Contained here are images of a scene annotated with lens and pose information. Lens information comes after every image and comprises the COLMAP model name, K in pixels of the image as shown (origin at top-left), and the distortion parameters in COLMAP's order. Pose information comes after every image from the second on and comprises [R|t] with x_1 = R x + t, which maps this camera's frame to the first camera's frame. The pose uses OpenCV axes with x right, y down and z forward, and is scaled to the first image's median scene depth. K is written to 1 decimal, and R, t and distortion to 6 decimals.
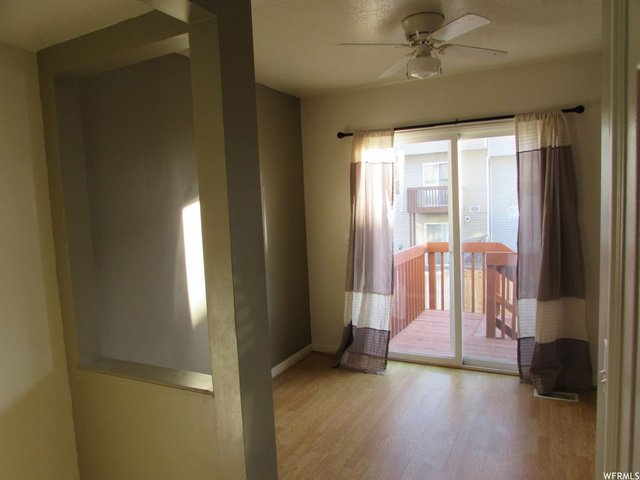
lens RADIAL K [[453.7, 0, 321.2], [0, 453.7, 237.9], [0, 0, 1]] dist [-0.028114, 0.002624]
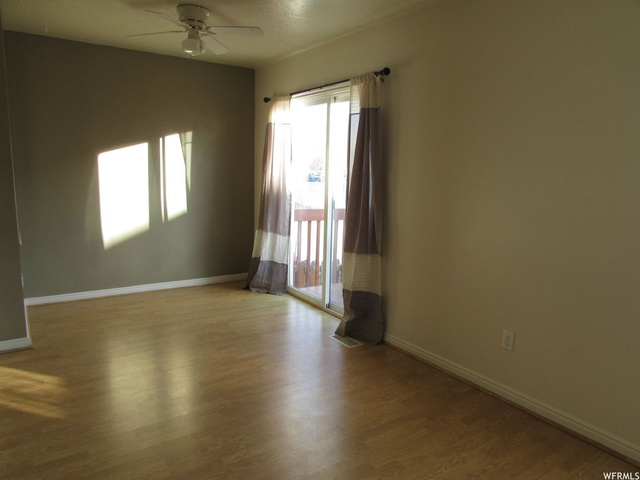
lens RADIAL K [[453.7, 0, 321.2], [0, 453.7, 237.9], [0, 0, 1]] dist [-0.028114, 0.002624]
pose [[0.863467, 0.142995, -0.483712, 0.843560], [-0.108986, 0.989212, 0.097882, 0.003136], [0.492491, -0.031800, 0.869737, 0.016622]]
